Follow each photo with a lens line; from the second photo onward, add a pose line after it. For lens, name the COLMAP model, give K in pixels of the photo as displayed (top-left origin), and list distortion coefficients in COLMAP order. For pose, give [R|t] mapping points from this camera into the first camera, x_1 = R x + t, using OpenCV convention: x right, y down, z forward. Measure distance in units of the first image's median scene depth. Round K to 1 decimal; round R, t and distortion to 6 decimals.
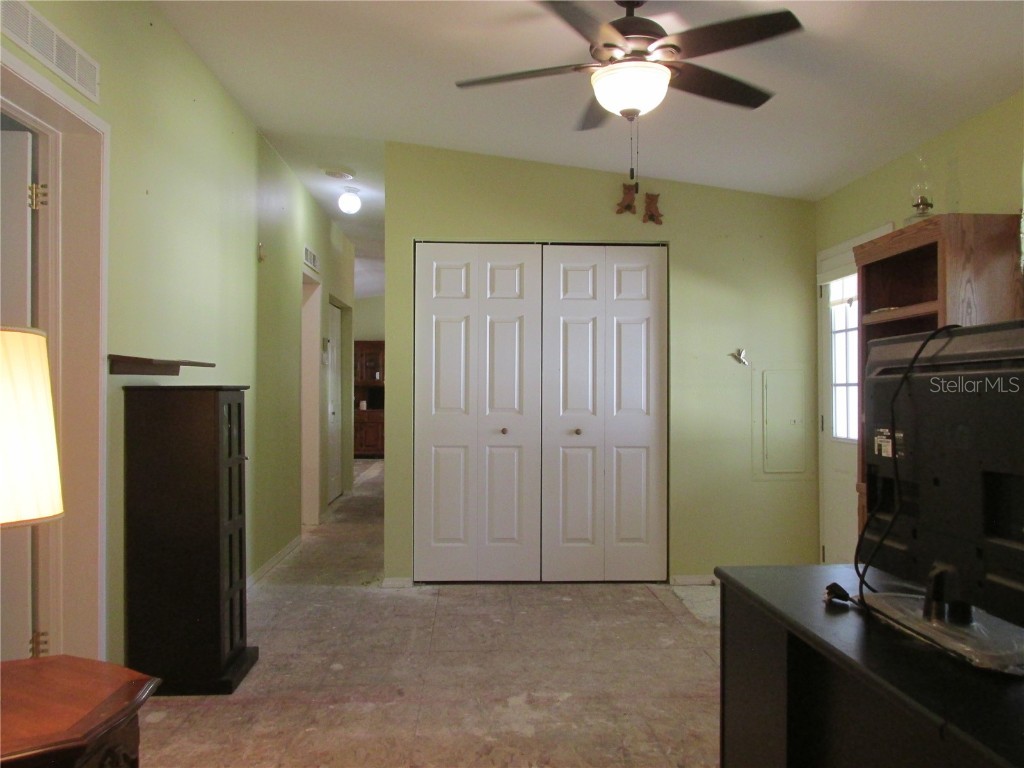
lens RADIAL K [[854.2, 0, 508.0], [0, 854.2, 380.5], [0, 0, 1]] dist [-0.035032, 0.013016]
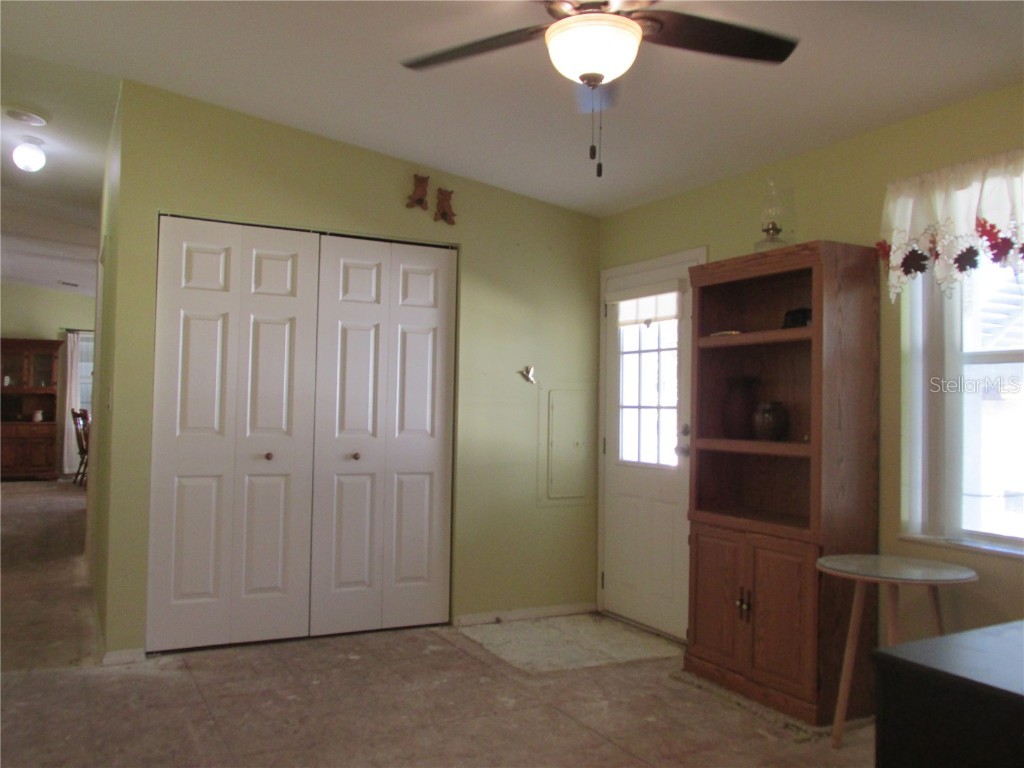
lens RADIAL K [[854.2, 0, 514.4], [0, 854.2, 381.7], [0, 0, 1]] dist [-0.035032, 0.013016]
pose [[0.900592, 0.028643, 0.433721, -0.148683], [-0.023172, 0.999571, -0.017897, -0.003167], [-0.434047, 0.006068, 0.900870, 0.162540]]
